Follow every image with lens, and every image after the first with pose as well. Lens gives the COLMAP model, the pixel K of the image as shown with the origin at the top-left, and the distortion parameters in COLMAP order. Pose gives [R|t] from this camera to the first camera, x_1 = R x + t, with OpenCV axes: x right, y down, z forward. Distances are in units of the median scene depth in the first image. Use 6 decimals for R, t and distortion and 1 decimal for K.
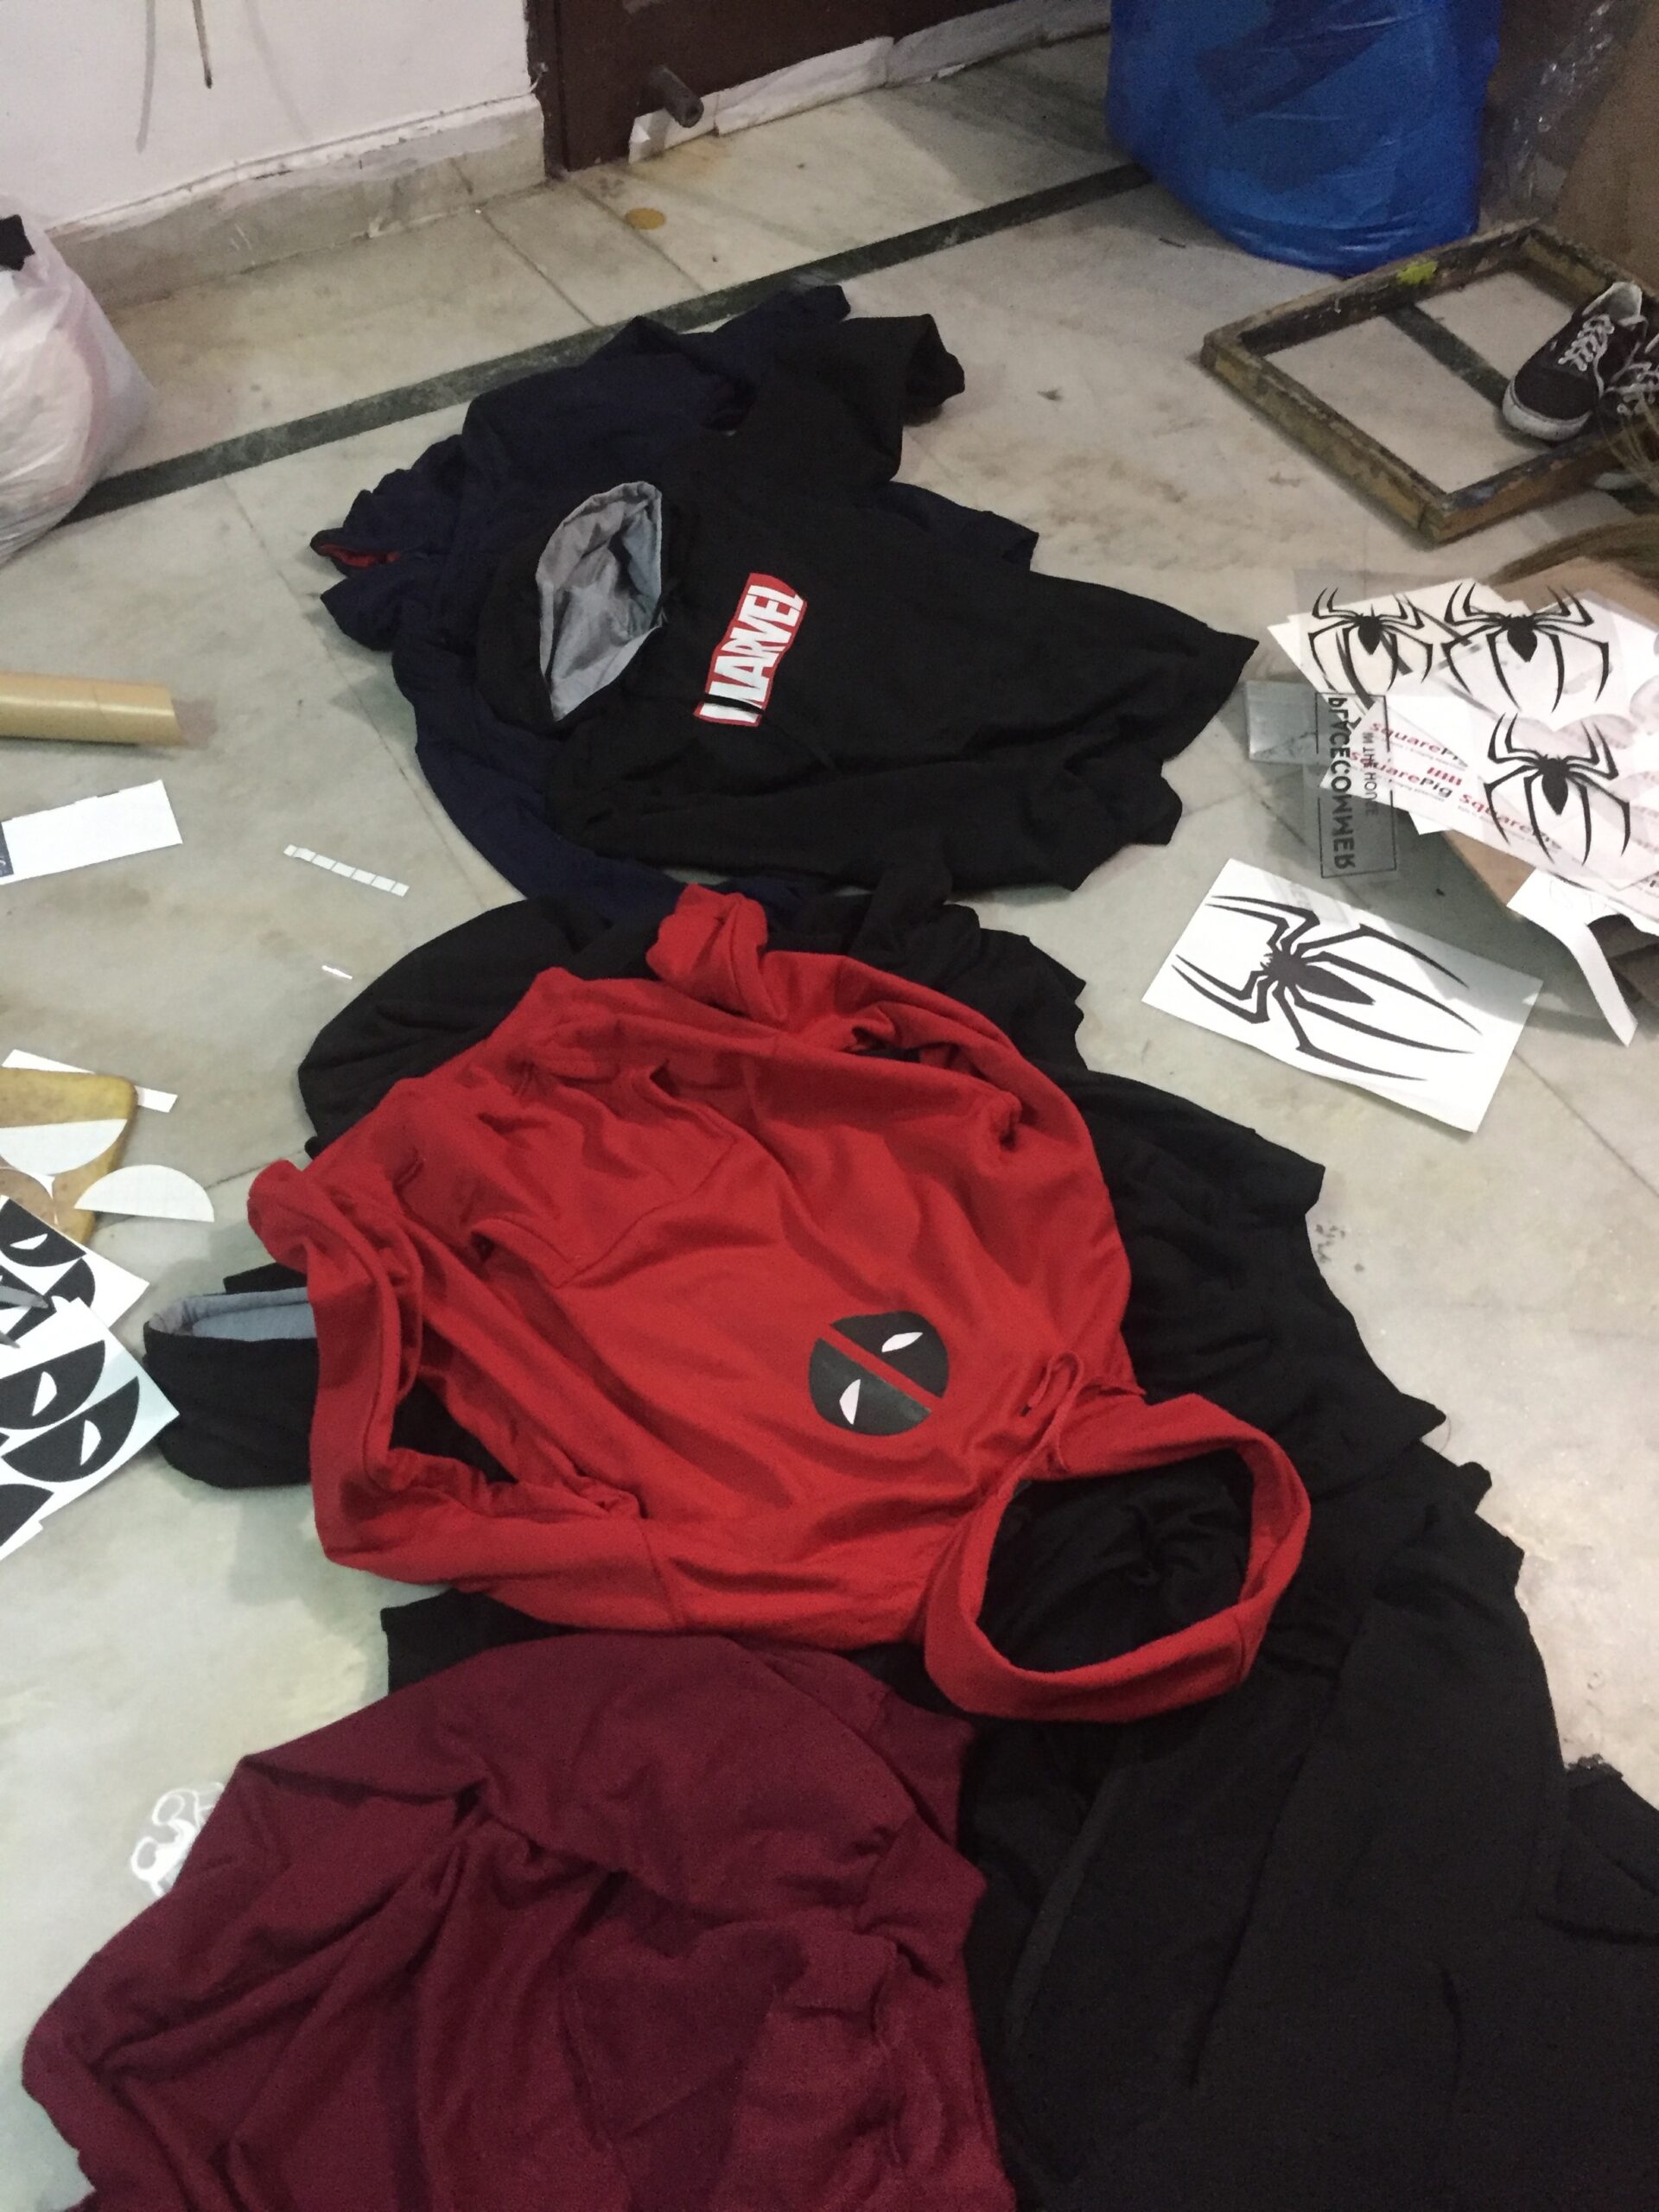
lens RADIAL K [[1812.0, 0, 829.5], [0, 1812.0, 1106.0], [0, 0, 1]] dist [0.001183, -0.000327]
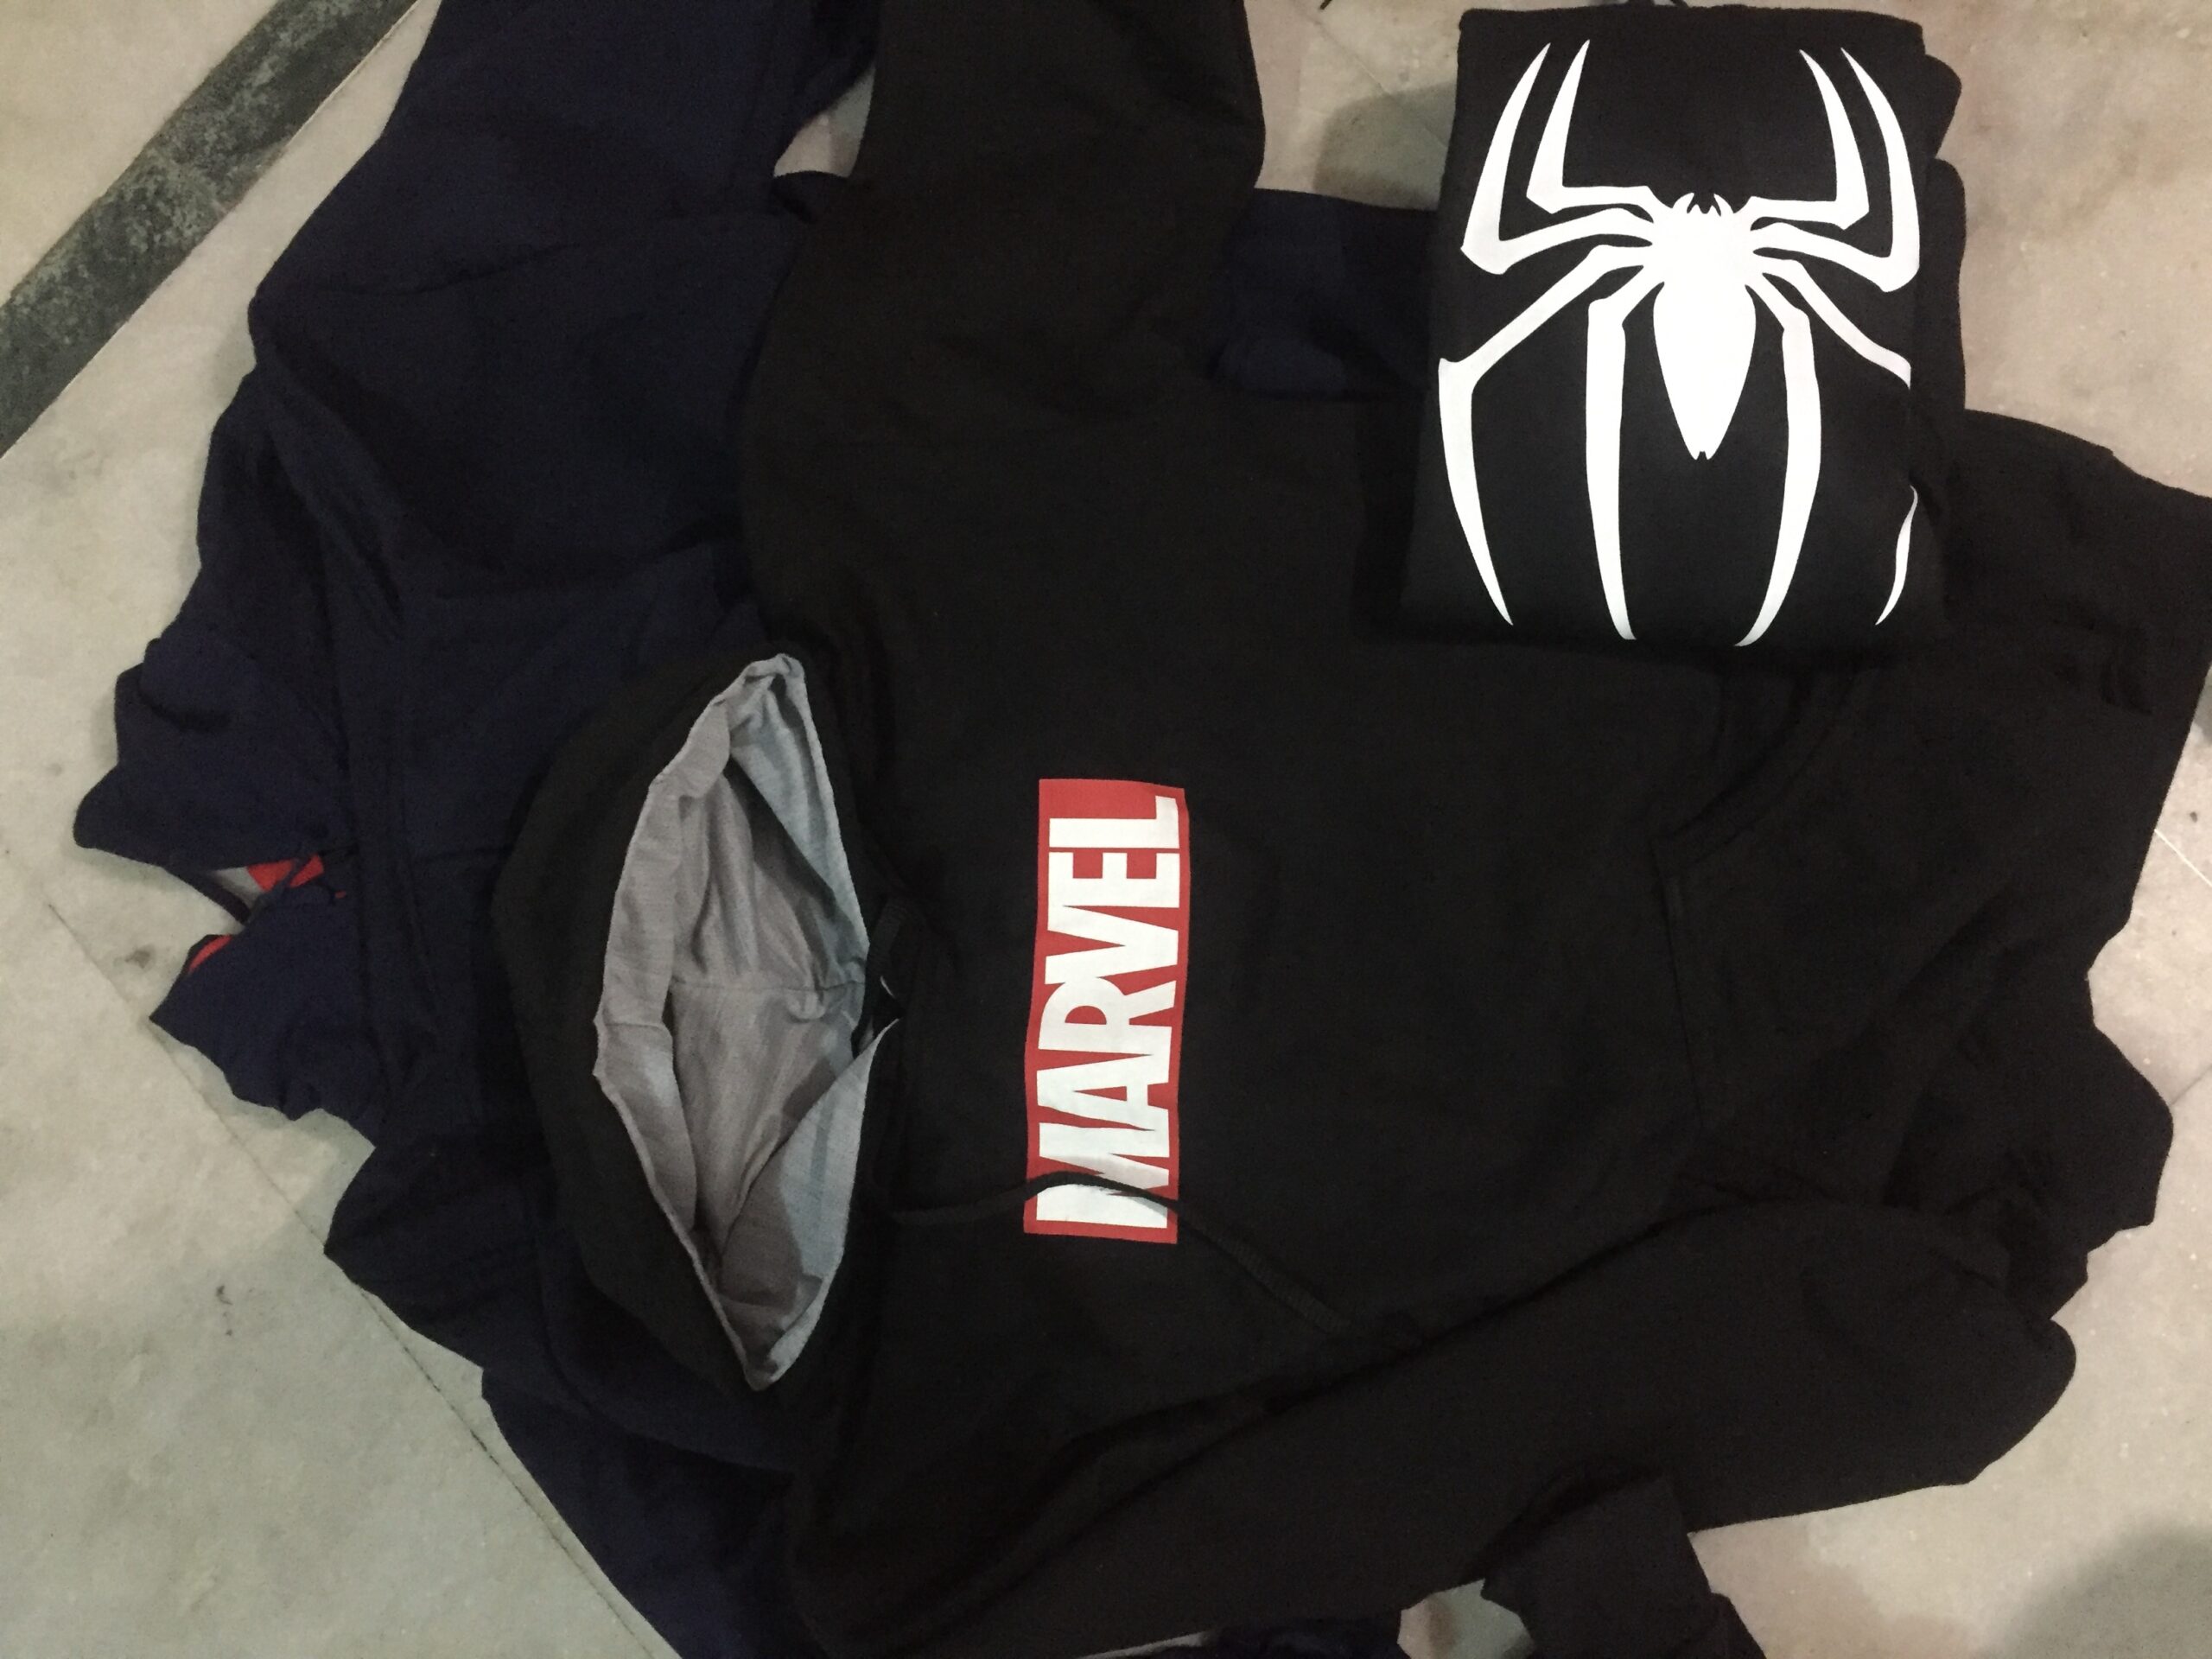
lens RADIAL K [[1812.0, 0, 1106.0], [0, 1812.0, 829.5], [0, 0, 1]] dist [0.001183, -0.000327]
pose [[0.963247, -0.236317, -0.127708, 0.022547], [0.268521, 0.834364, 0.481387, -0.488821], [-0.007205, -0.497987, 0.867154, 0.641048]]
